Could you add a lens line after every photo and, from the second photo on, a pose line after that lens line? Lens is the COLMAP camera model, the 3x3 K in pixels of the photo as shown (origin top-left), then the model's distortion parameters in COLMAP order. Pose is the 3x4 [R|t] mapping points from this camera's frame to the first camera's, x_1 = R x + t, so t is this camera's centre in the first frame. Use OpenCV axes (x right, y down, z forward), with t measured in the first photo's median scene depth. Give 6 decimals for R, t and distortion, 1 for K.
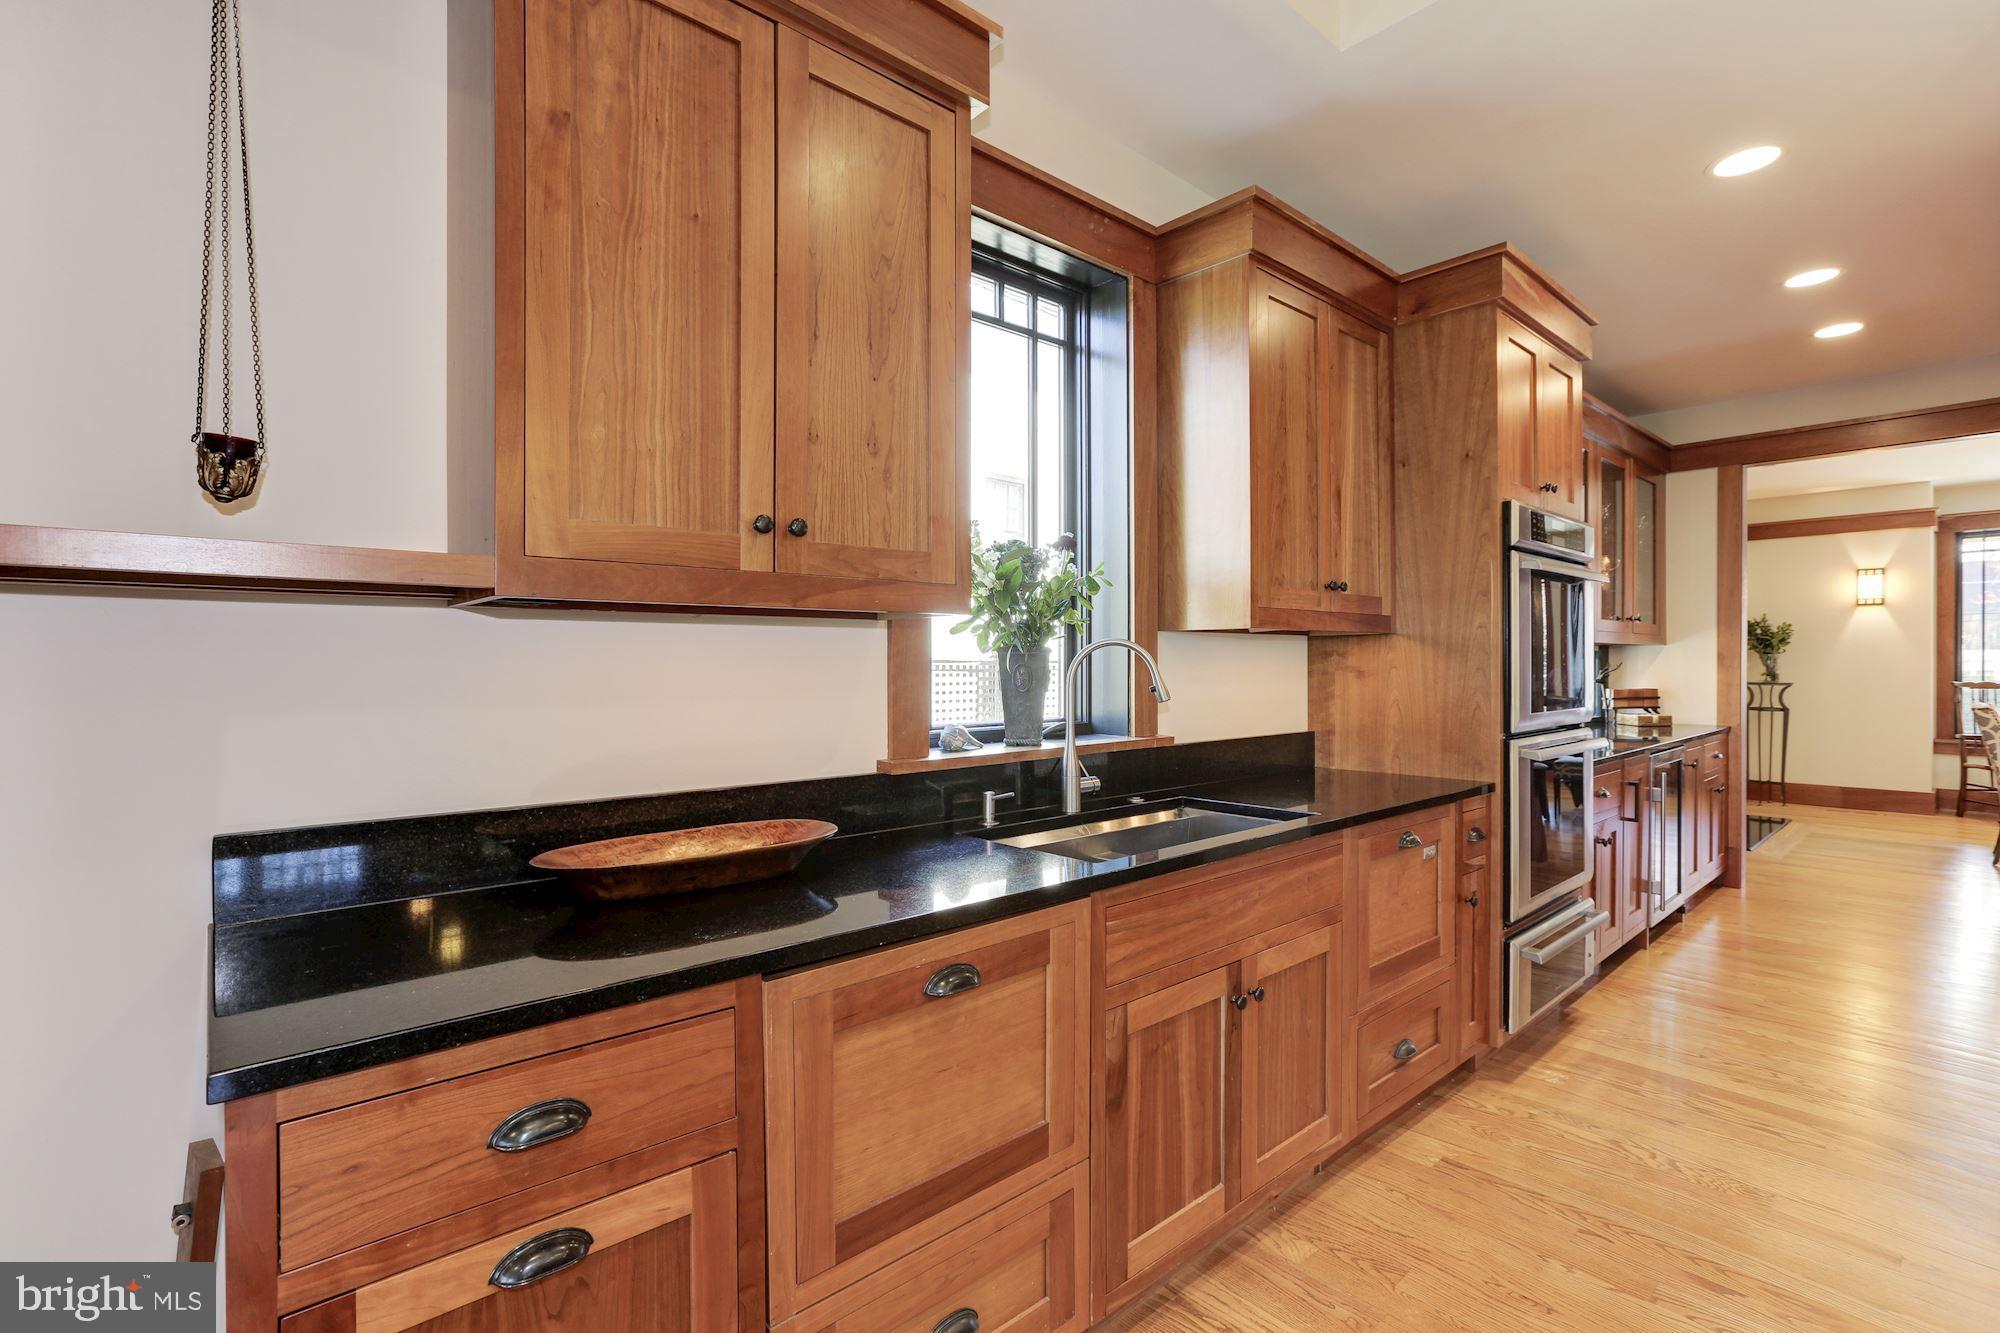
lens RADIAL K [[907.2, 0, 1013.0], [0, 907.2, 661.7], [0, 0, 1]] dist [-0.028999, 0.014396]
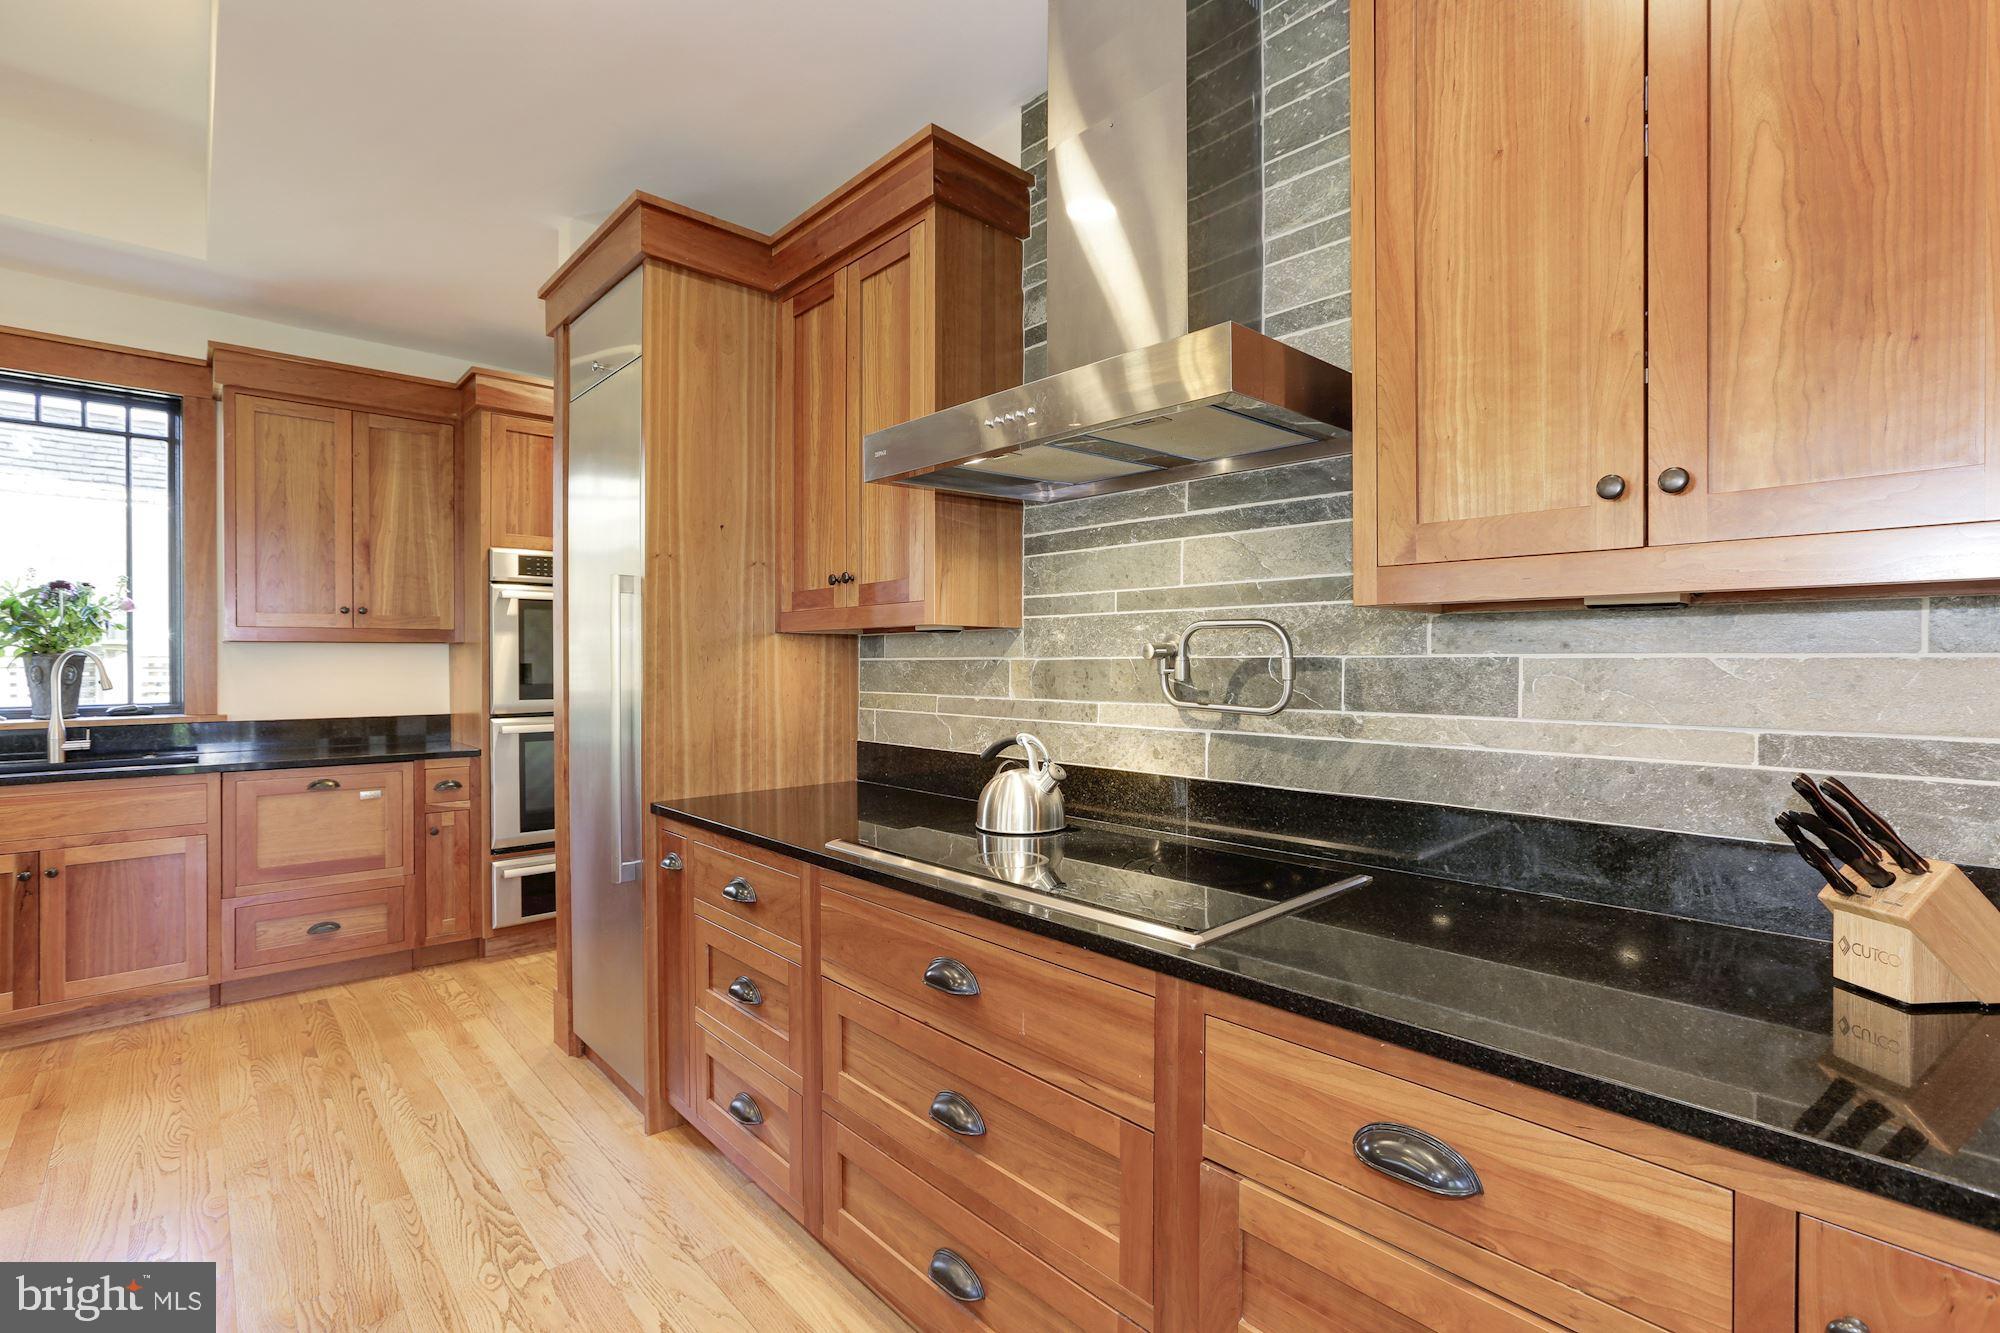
lens RADIAL K [[907.2, 0, 991.9], [0, 907.2, 665.1], [0, 0, 1]] dist [-0.028999, 0.014396]
pose [[1.000000, -0.000016, 0.000114, 1.399541], [0.000016, 0.999978, 0.006609, -0.007078], [-0.000114, -0.006609, 0.999978, -0.418568]]
